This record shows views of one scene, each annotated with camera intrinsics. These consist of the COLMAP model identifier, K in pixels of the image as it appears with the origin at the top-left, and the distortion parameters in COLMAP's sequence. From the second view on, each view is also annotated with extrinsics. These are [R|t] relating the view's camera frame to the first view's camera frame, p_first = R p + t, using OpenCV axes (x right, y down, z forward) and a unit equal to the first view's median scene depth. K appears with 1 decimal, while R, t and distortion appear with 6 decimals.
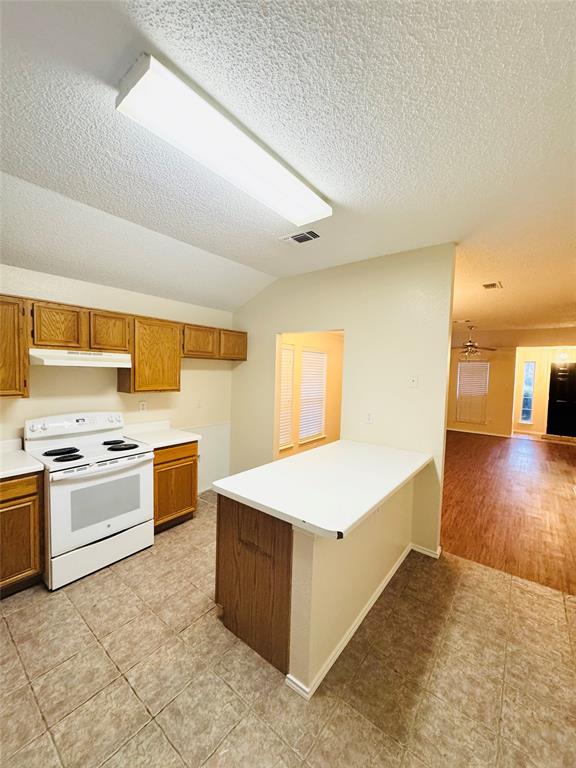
lens RADIAL K [[304.7, 0, 288.8], [0, 304.7, 384.8], [0, 0, 1]] dist [-0.005275, 0.001228]
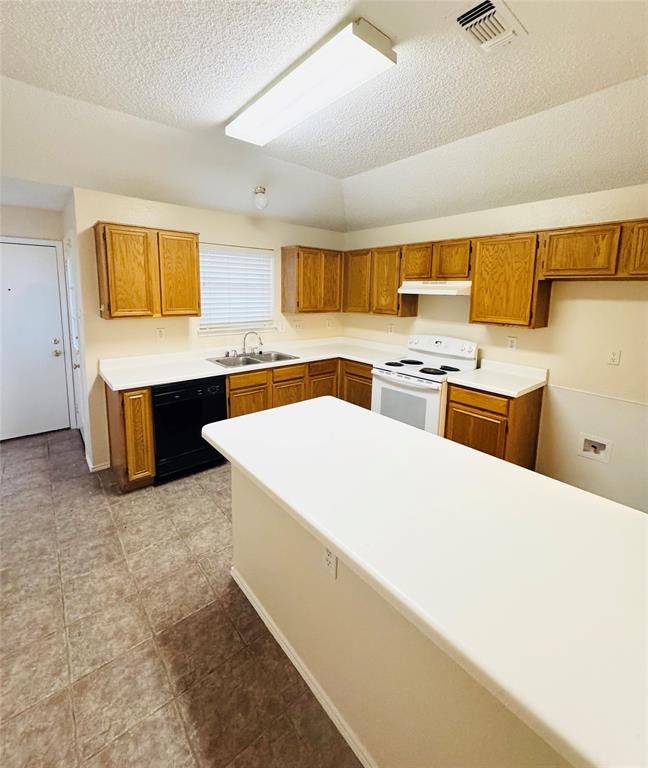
lens RADIAL K [[344.8, 0, 326.3], [0, 344.8, 337.2], [0, 0, 1]] dist [0.001389, -0.000236]
pose [[-0.200849, 0.101151, -0.974386, 0.756506], [-0.071390, 0.990499, 0.117539, -0.027552], [0.977017, 0.093169, -0.191720, 0.970570]]
